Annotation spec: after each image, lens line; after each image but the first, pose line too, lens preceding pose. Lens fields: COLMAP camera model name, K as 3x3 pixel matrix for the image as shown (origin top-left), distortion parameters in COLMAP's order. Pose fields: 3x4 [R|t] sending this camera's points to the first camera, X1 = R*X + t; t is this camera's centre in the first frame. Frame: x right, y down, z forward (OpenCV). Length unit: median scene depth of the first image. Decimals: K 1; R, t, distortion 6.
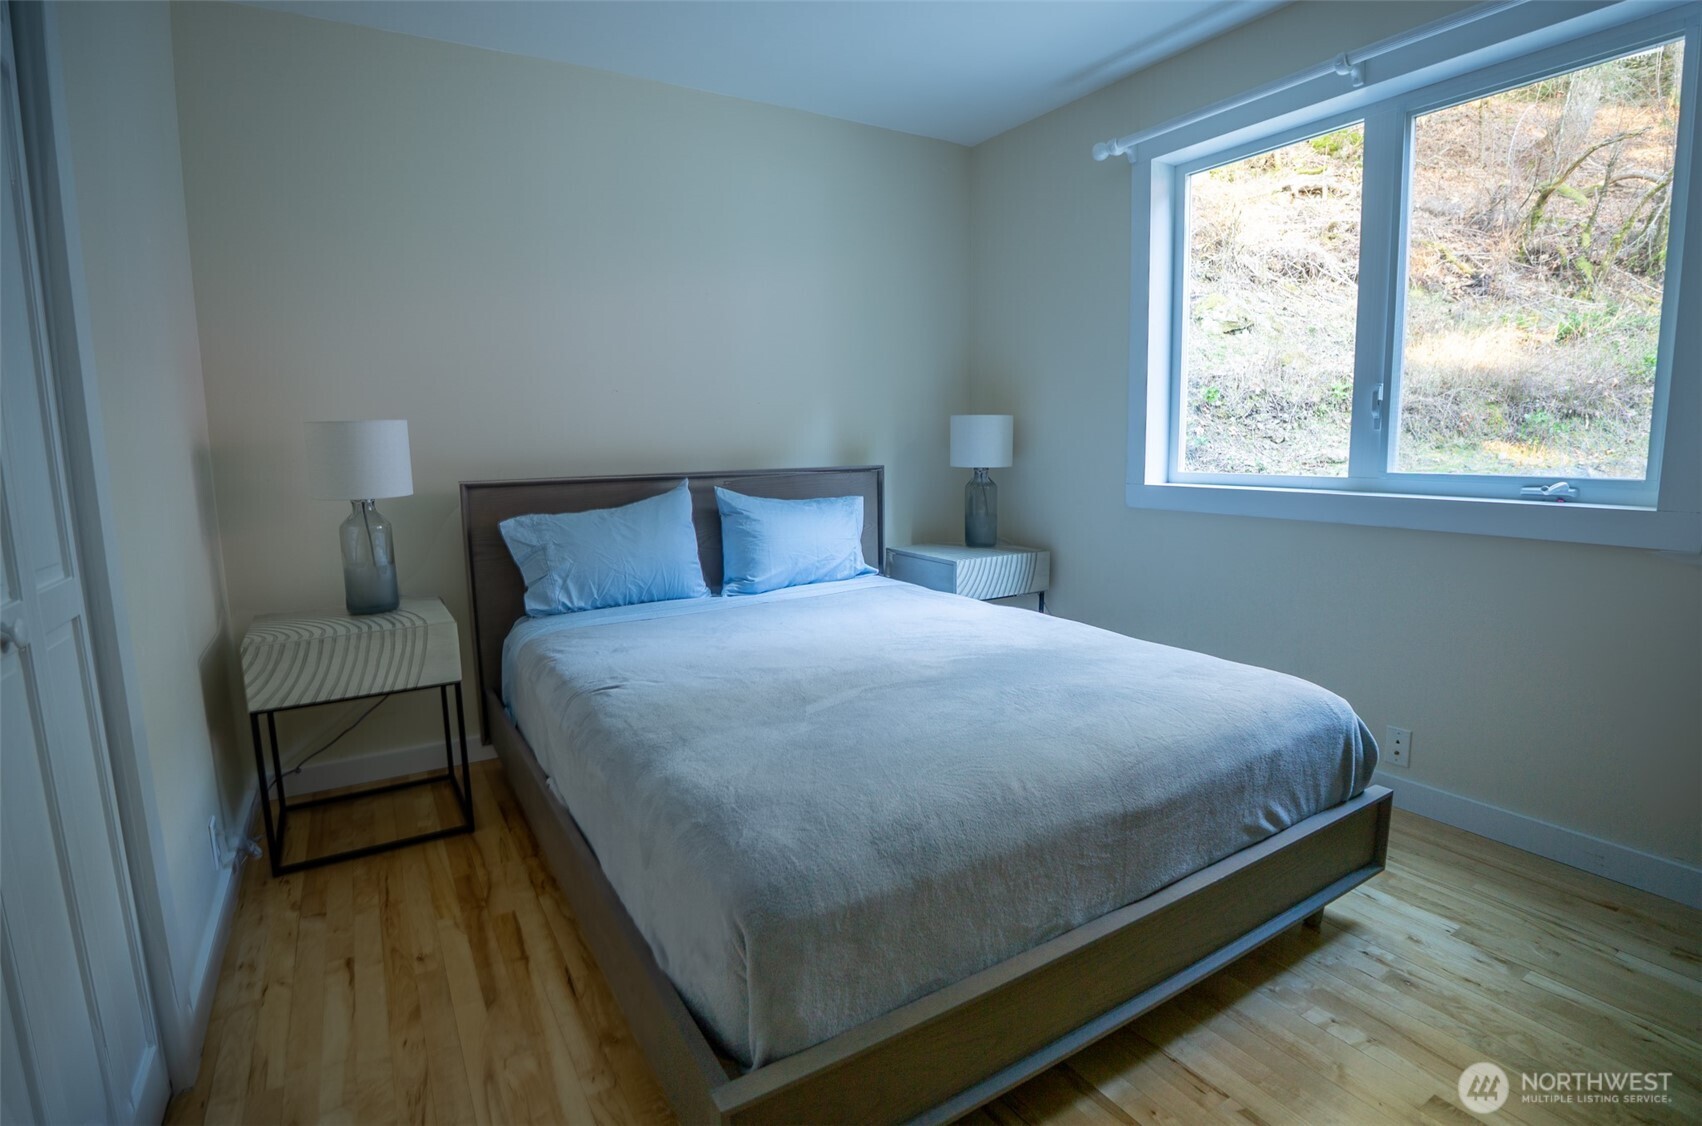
lens RADIAL K [[812.6, 0, 851.0], [0, 812.6, 563.0], [0, 0, 1]] dist [-0.001782, -0.000109]
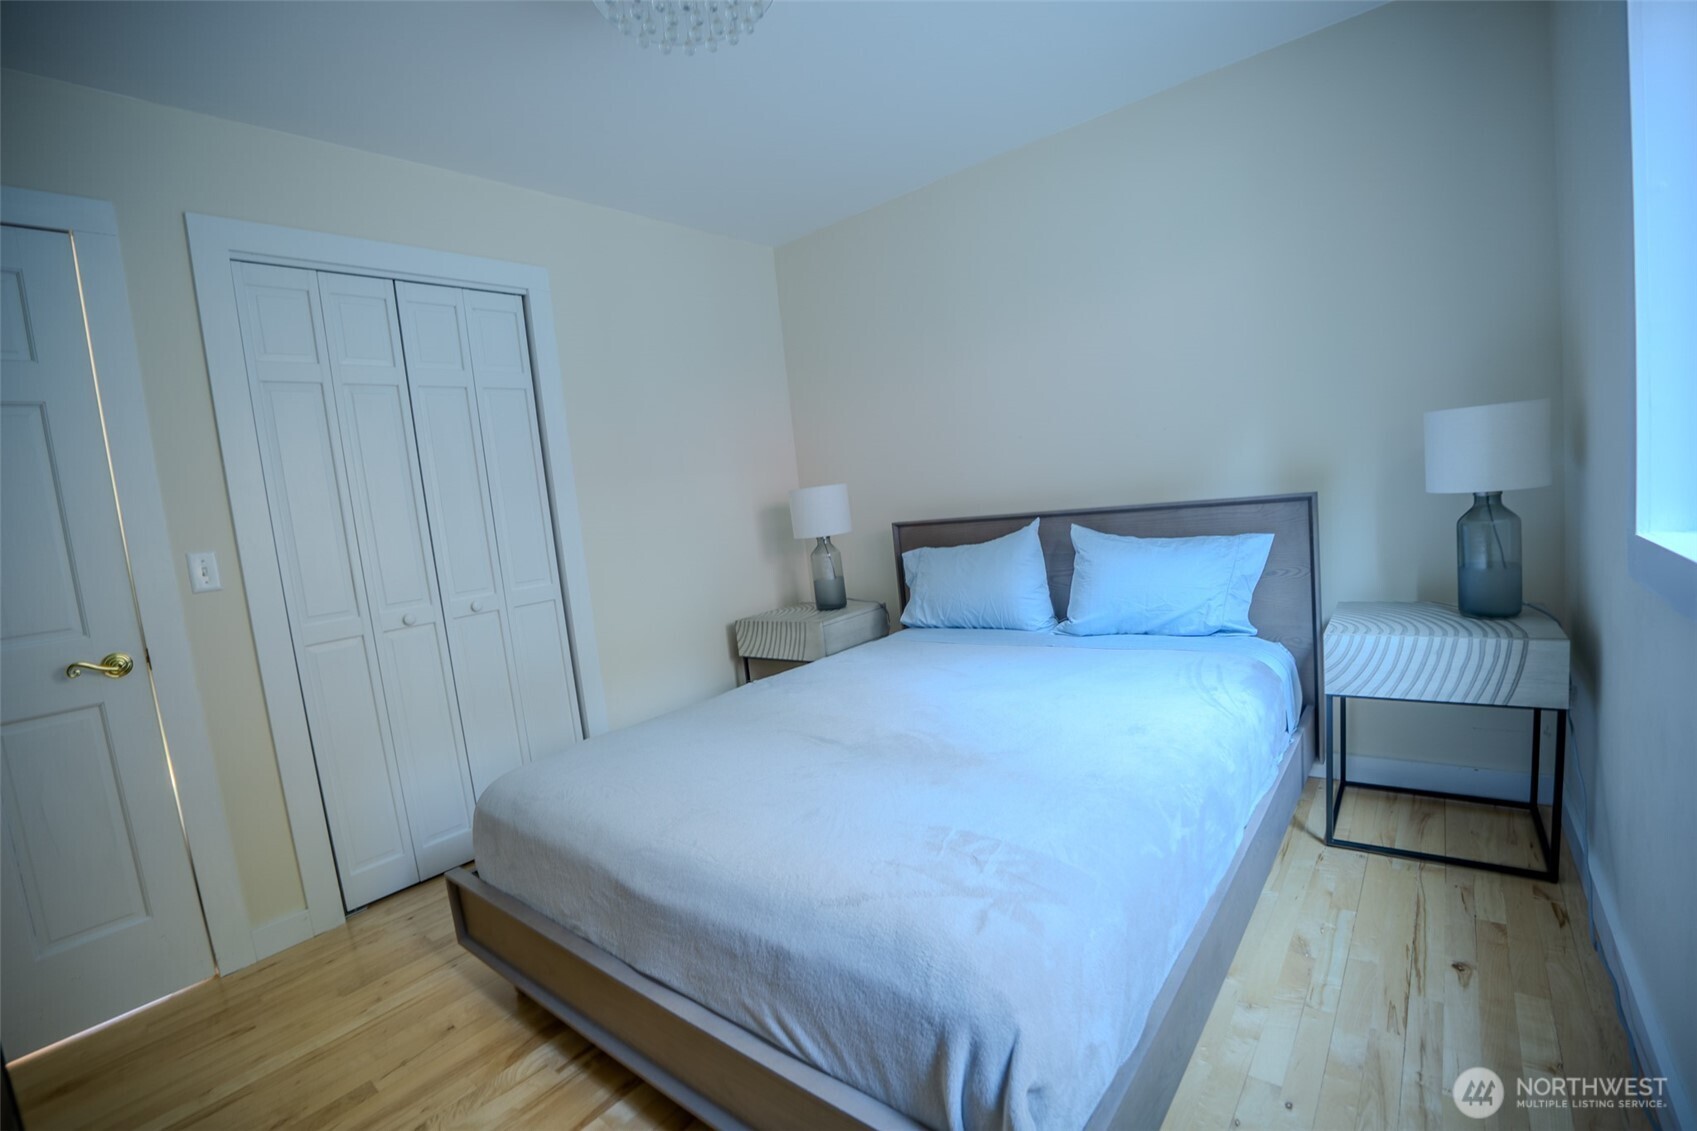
lens RADIAL K [[751.2, 0, 841.6], [0, 751.2, 587.3], [0, 0, 1]] dist [-0.066771, 0.017202]
pose [[0.338510, 0.082506, -0.937339, 0.614413], [-0.053124, 0.996235, 0.068505, -0.065980], [0.939462, 0.026605, 0.341619, 0.429828]]
